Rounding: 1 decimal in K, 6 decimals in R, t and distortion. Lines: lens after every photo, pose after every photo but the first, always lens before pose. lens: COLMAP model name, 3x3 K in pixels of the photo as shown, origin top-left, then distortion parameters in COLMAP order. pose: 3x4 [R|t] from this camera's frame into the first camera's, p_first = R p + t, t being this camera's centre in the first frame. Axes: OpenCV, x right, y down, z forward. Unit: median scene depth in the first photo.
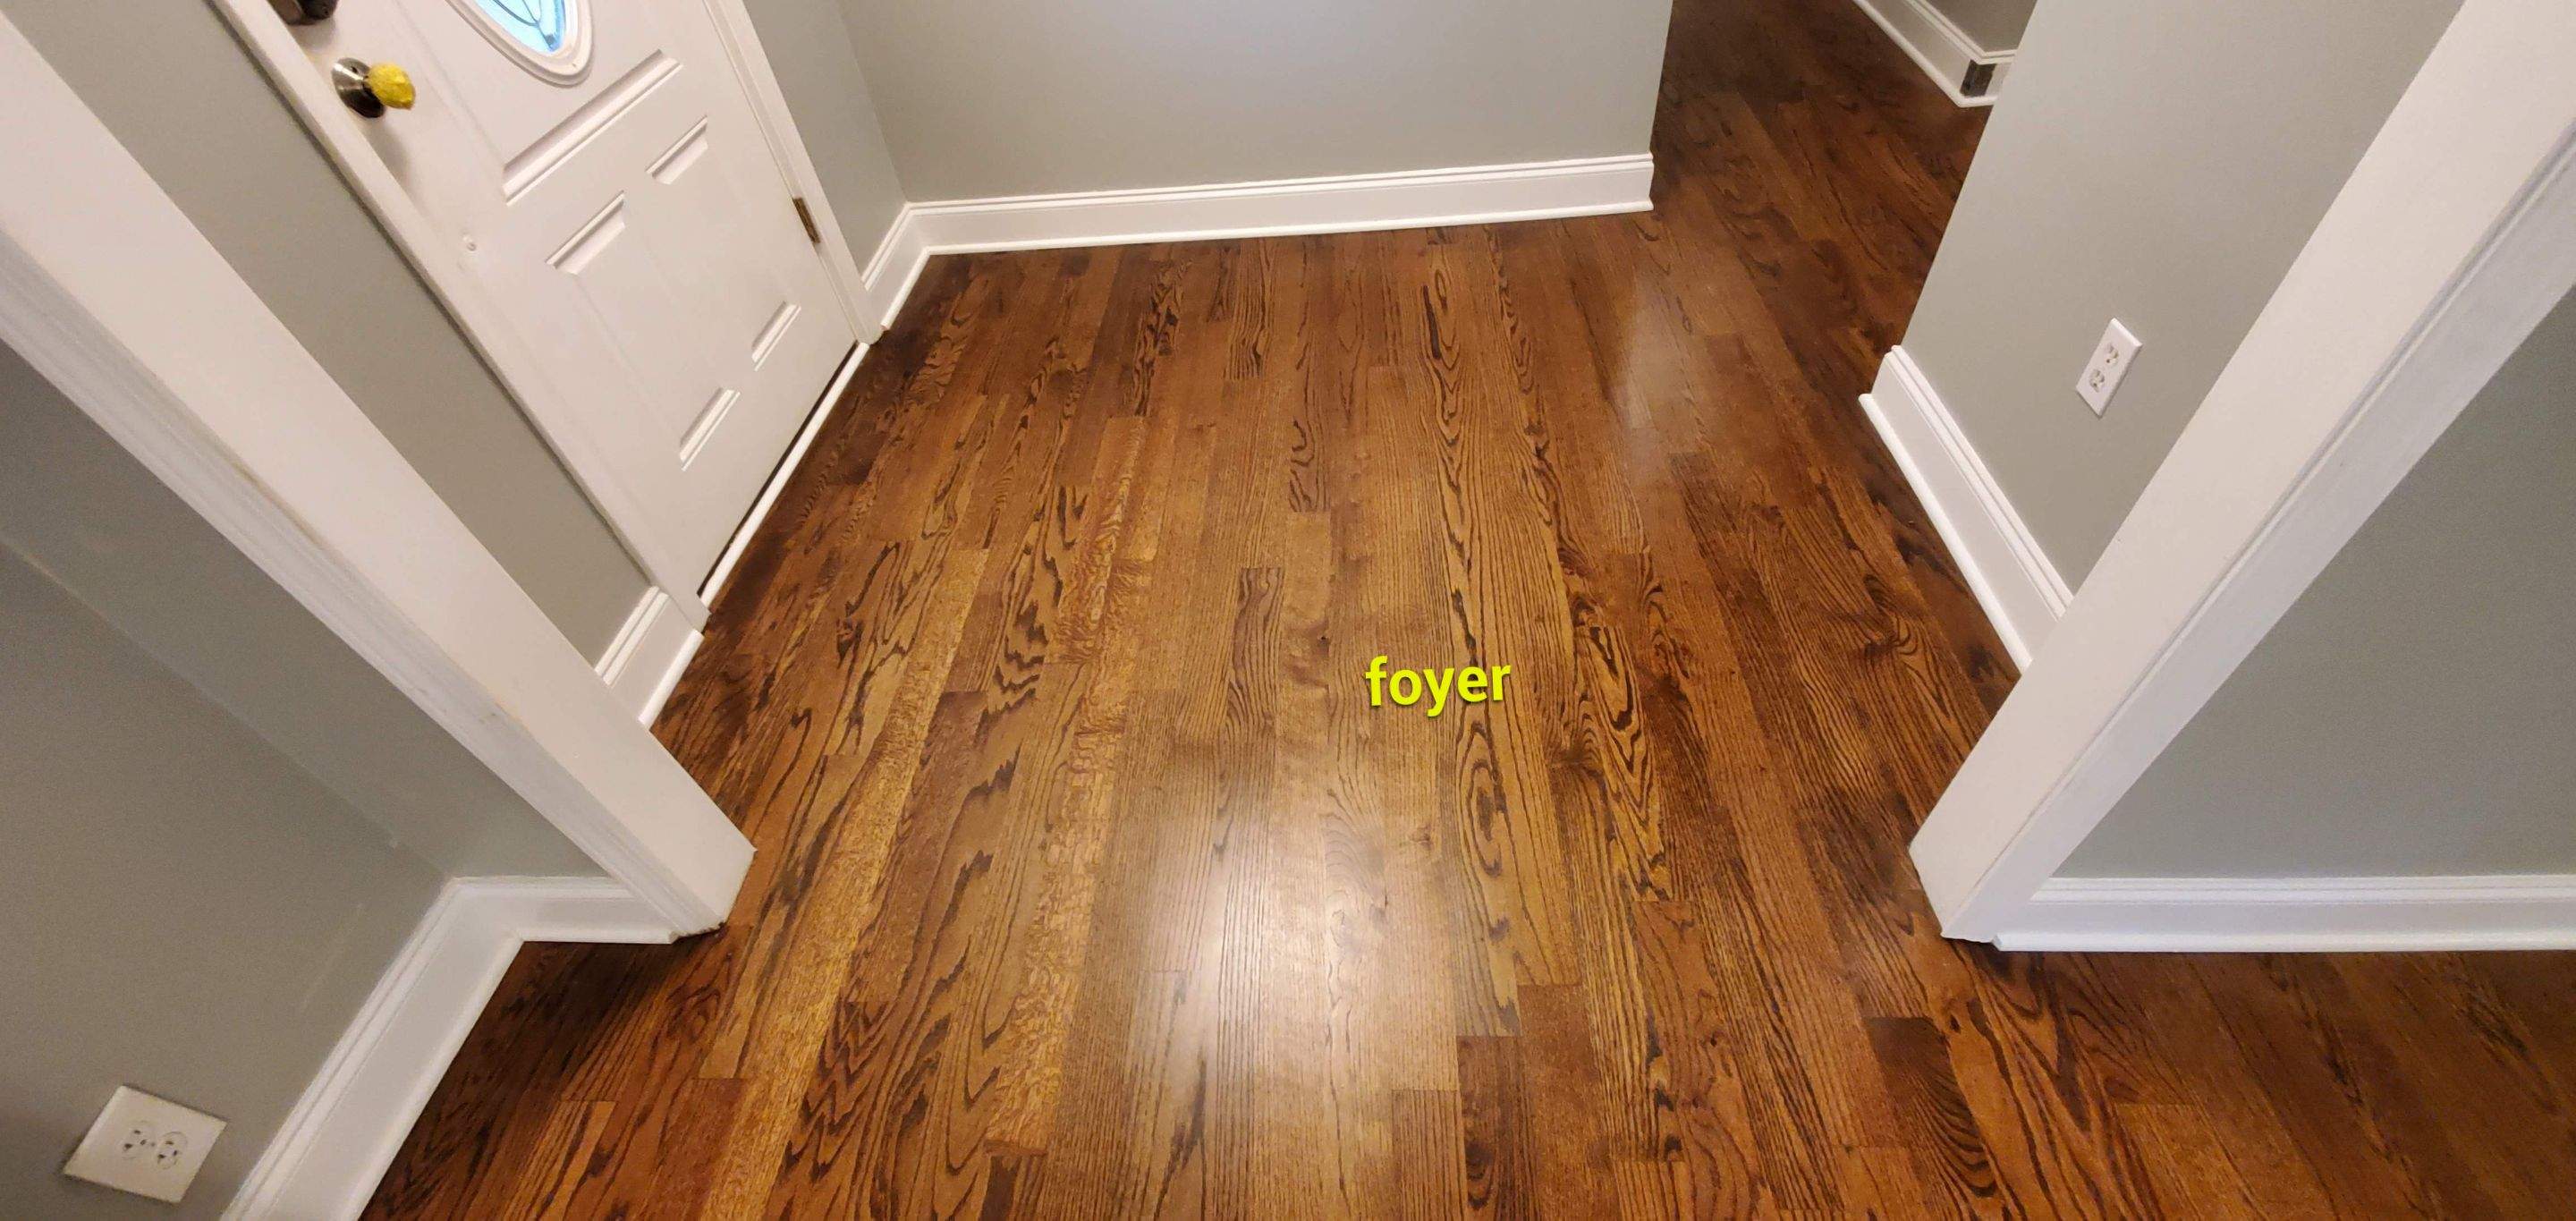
lens RADIAL K [[1028.4, 0, 1288.0], [0, 1028.4, 610.5], [0, 0, 1]] dist [0.000890, 0.000041]
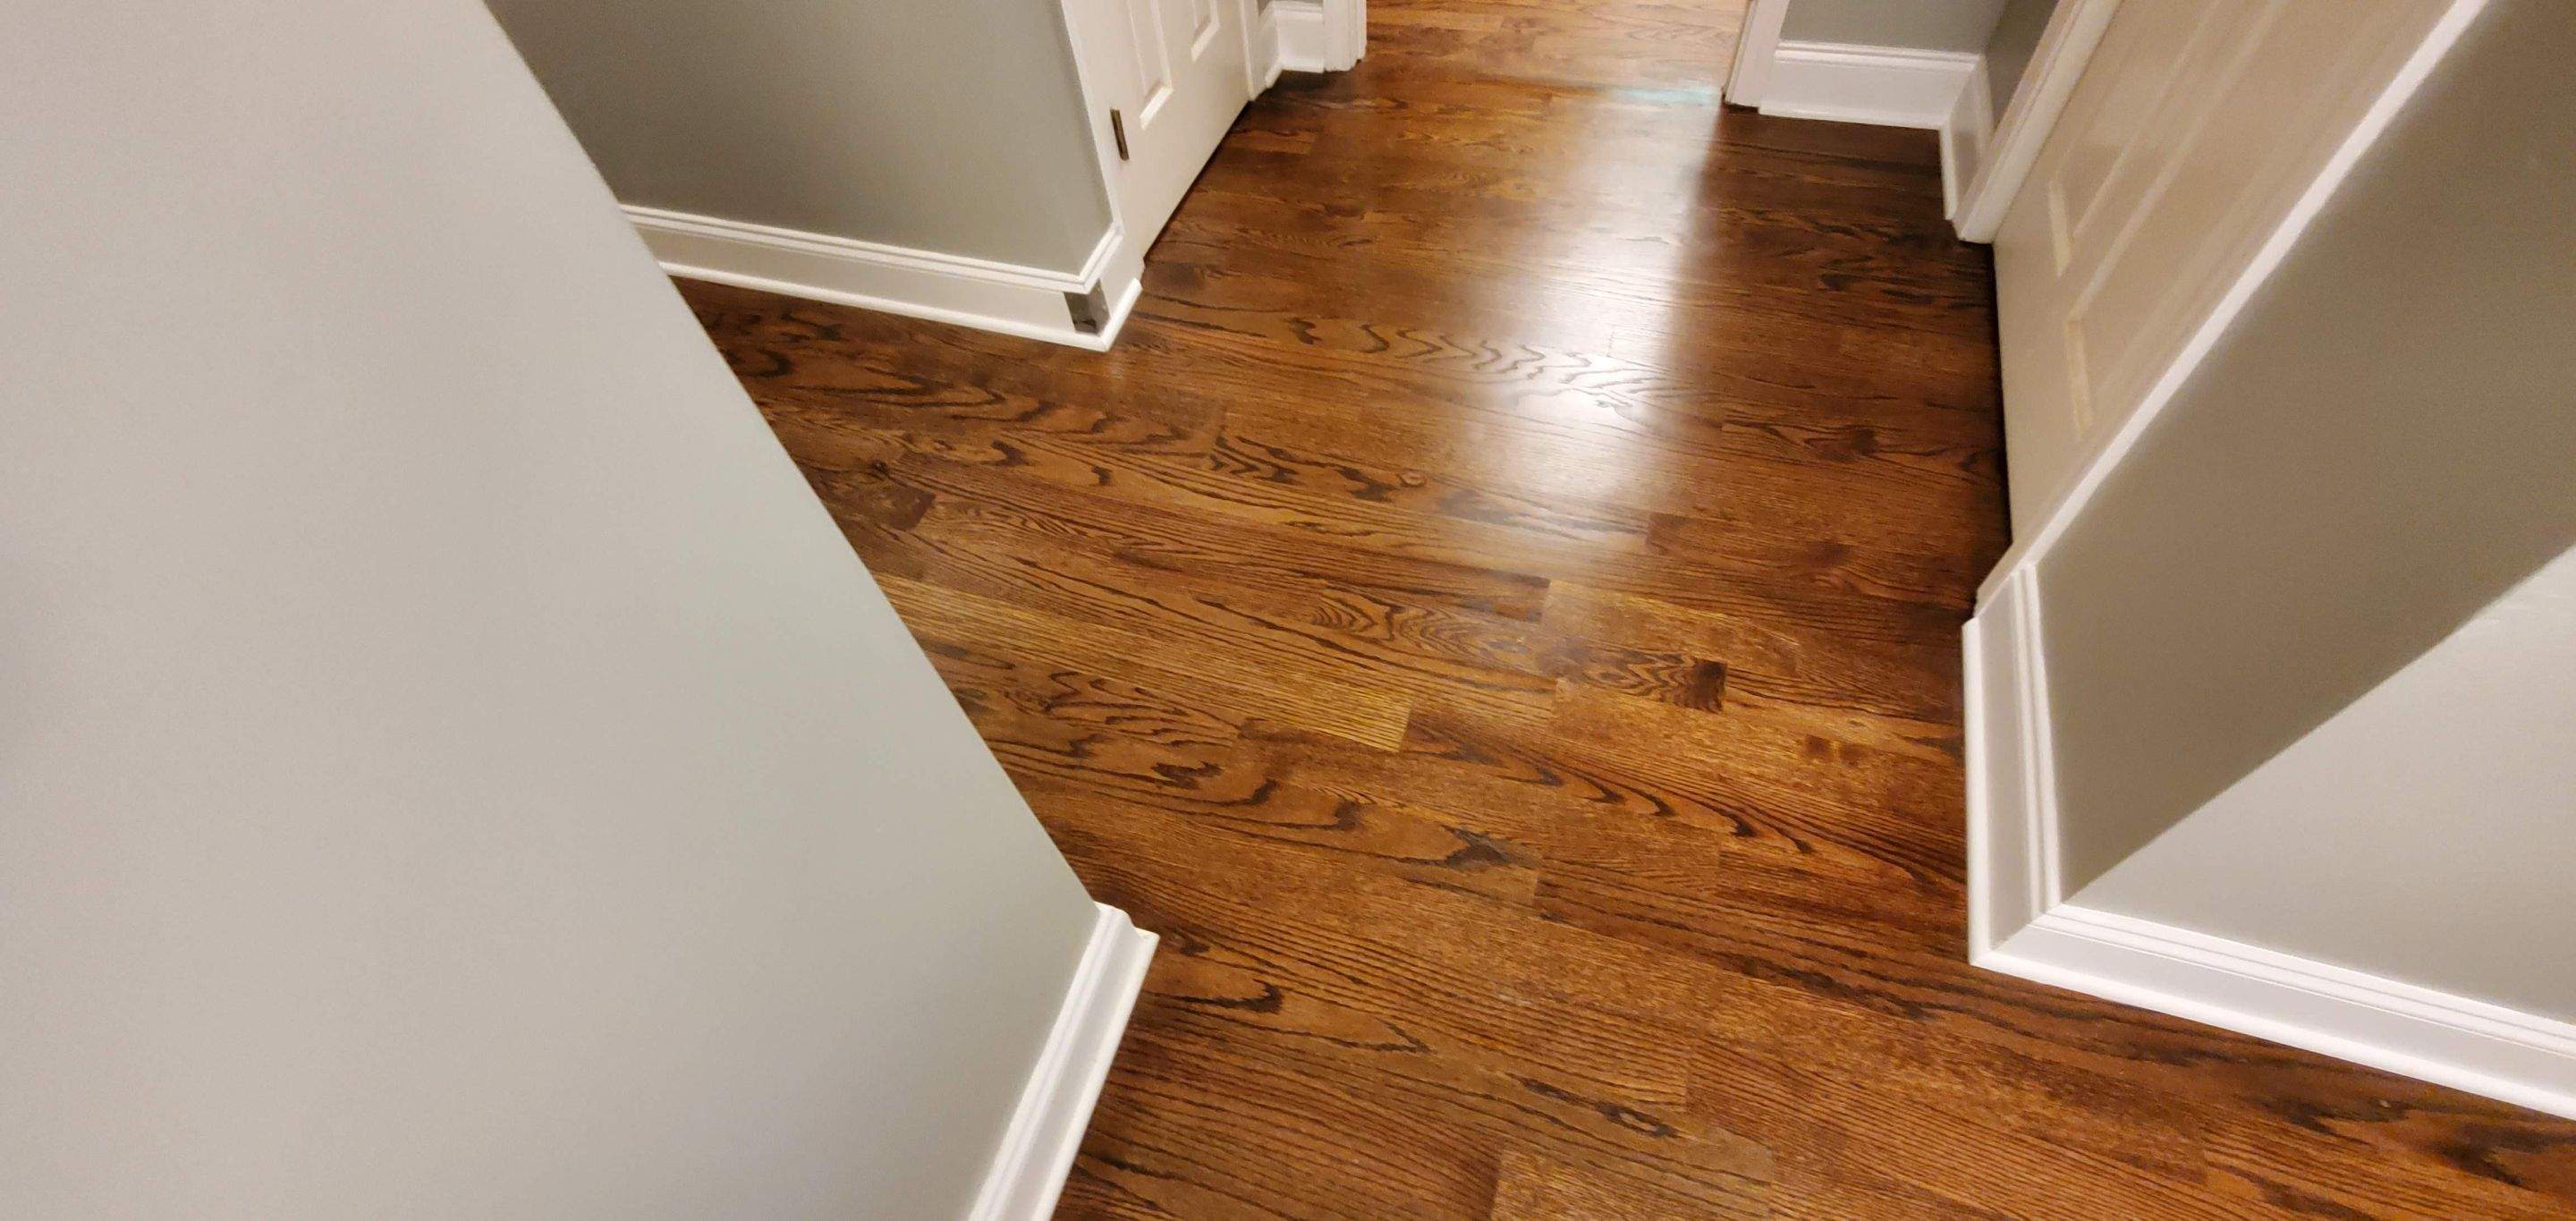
lens RADIAL K [[1028.4, 0, 1288.0], [0, 1028.4, 610.5], [0, 0, 1]] dist [0.000890, 0.000041]
pose [[0.275399, -0.739395, 0.614369, 0.208341], [0.731296, 0.575955, 0.365351, -0.627622], [-0.623988, 0.348668, 0.699335, 0.628044]]
